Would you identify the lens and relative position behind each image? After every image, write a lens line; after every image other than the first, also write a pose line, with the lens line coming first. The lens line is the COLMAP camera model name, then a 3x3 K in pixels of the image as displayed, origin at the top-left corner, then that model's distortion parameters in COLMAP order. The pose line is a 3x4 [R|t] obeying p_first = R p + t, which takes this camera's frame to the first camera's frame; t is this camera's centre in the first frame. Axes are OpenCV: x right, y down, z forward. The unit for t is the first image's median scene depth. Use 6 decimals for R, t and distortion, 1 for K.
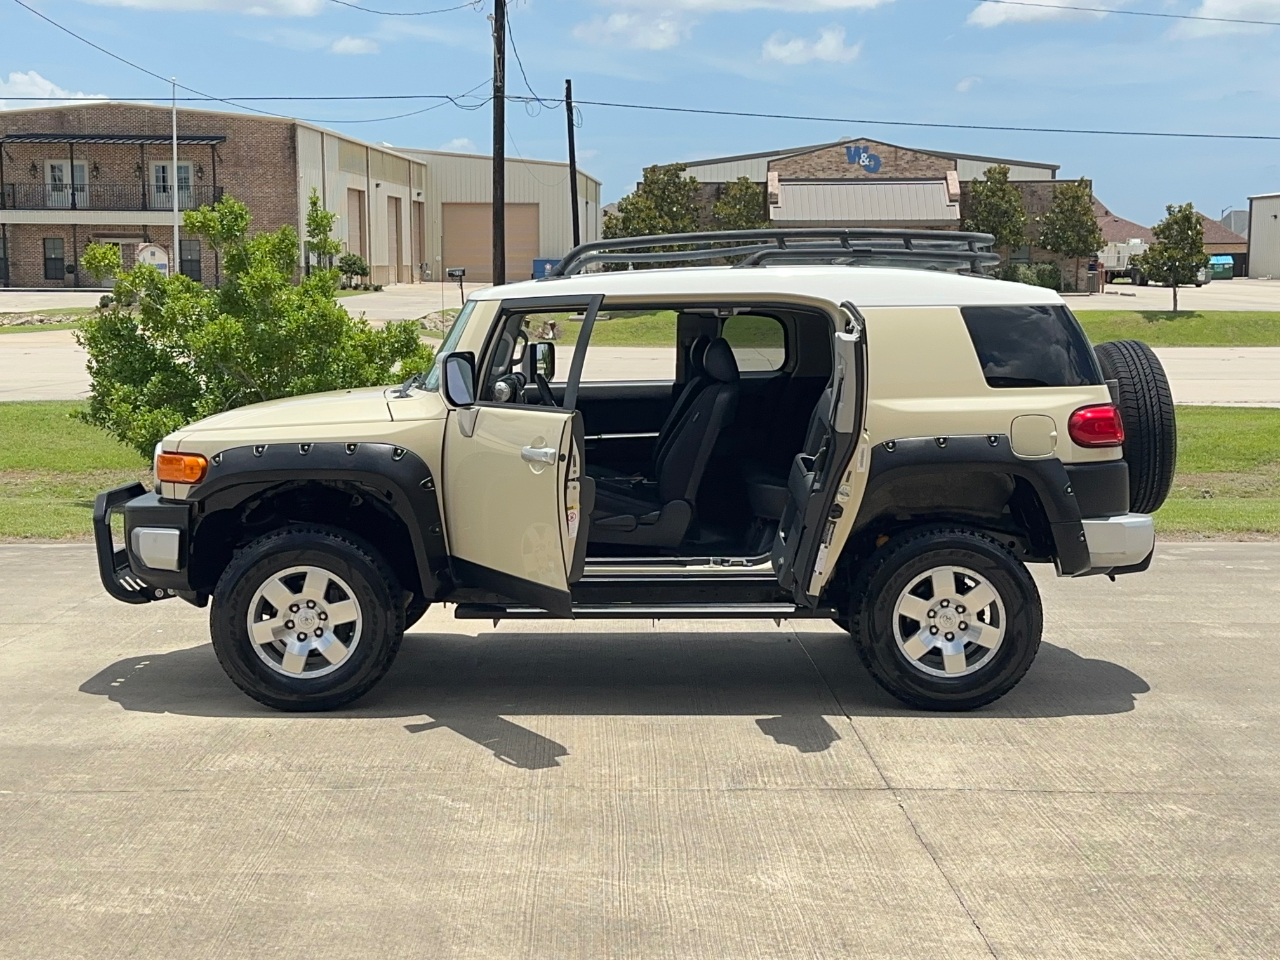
lens RADIAL K [[1761.7, 0, 641.1], [0, 1761.7, 484.2], [0, 0, 1]] dist [0.208126, -0.471823]
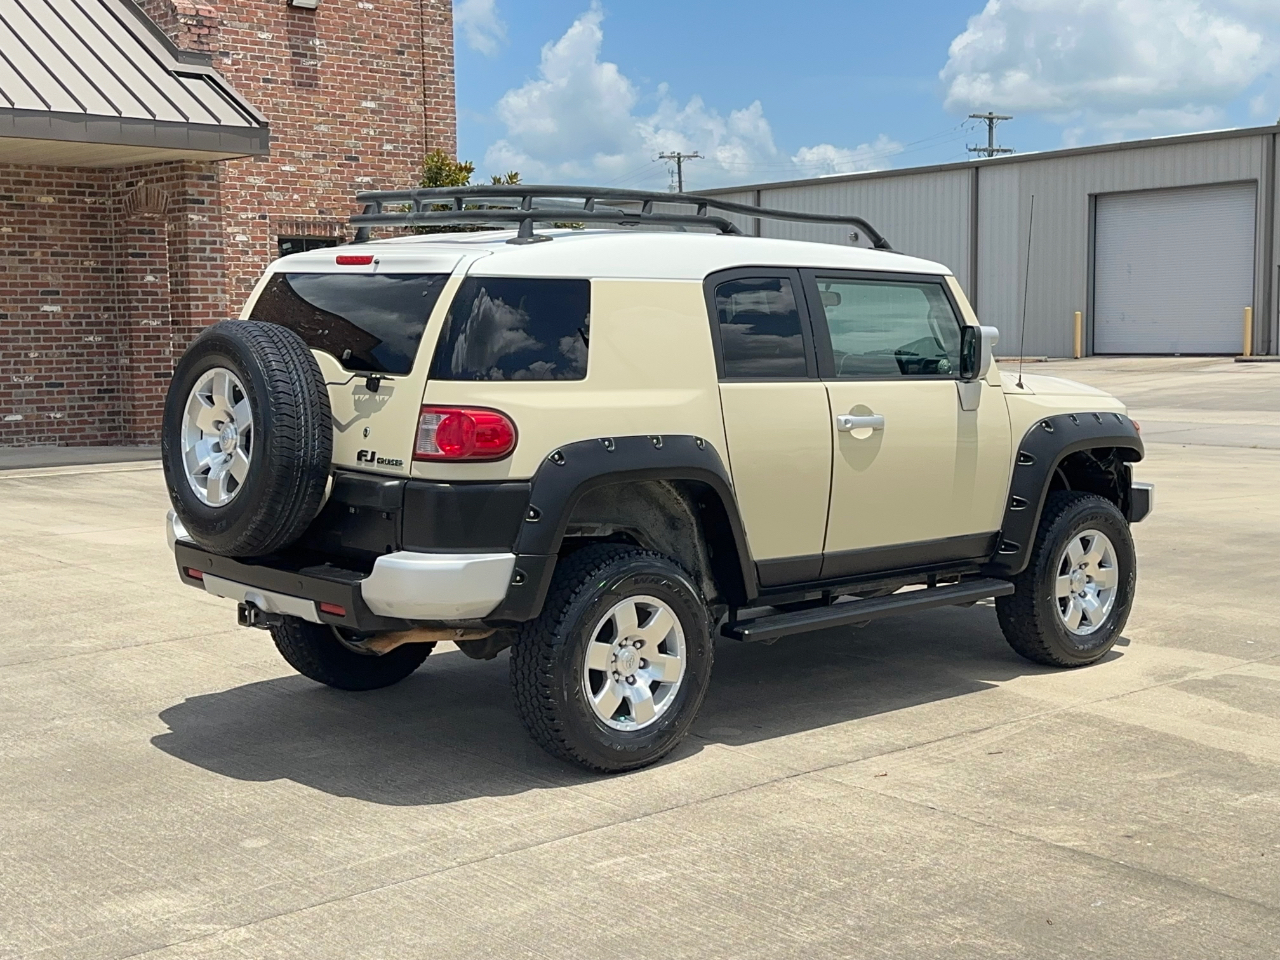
lens RADIAL K [[1747.5, 0, 636.0], [0, 1747.5, 484.9], [0, 0, 1]] dist [0.205675, -0.463927]
pose [[-0.752941, 0.067203, -0.654648, 0.695515], [-0.072159, 0.980343, 0.183630, -0.175617], [0.654120, 0.185501, -0.733292, 1.822303]]
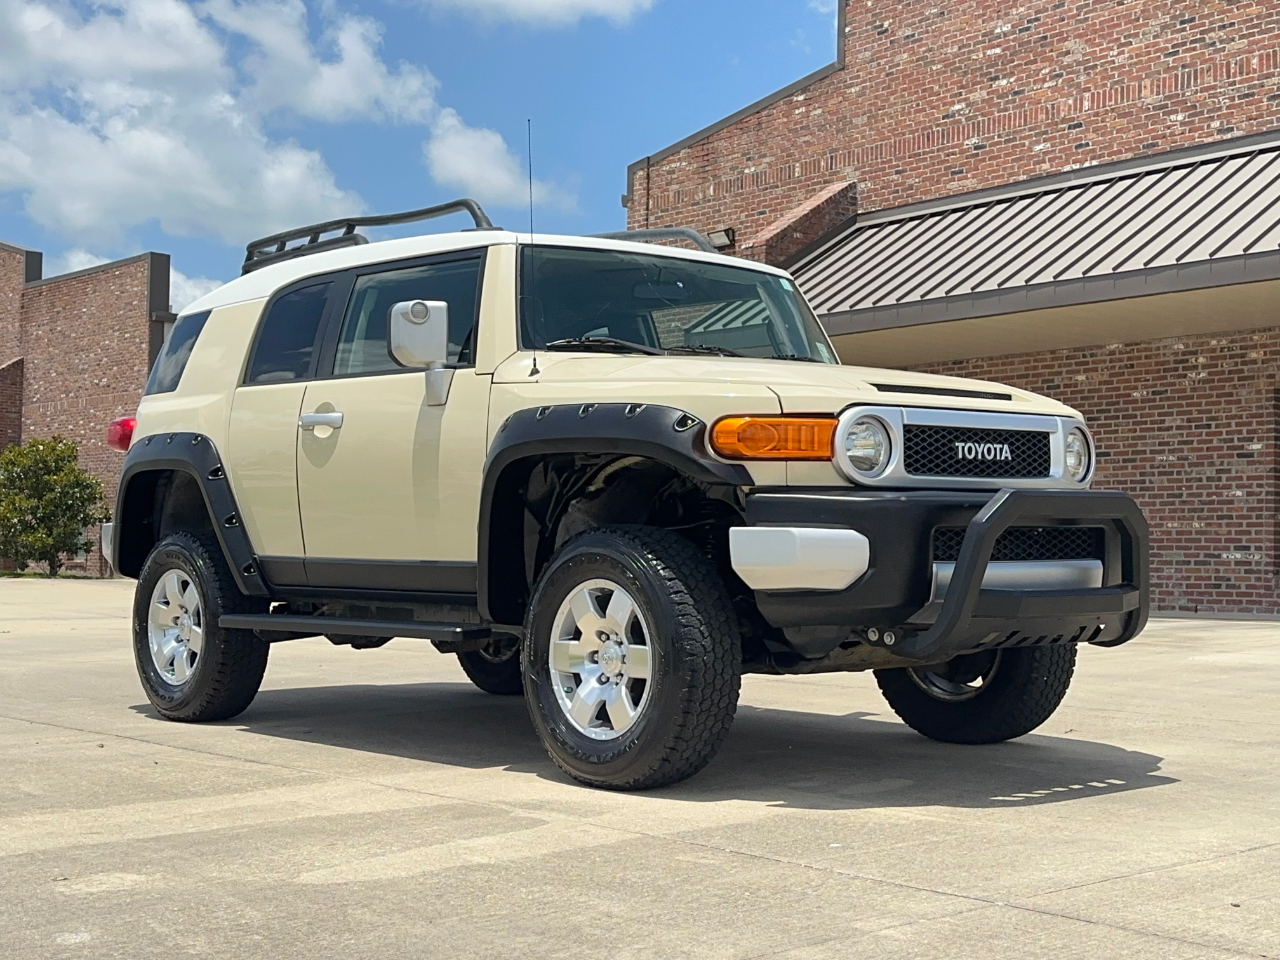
lens RADIAL K [[1747.5, 0, 636.0], [0, 1747.5, 484.9], [0, 0, 1]] dist [0.205675, -0.463927]
pose [[-0.645218, 0.024739, 0.763598, -0.733758], [0.076124, 0.996584, 0.032036, -0.034409], [-0.760197, 0.078799, -0.644897, 1.667088]]
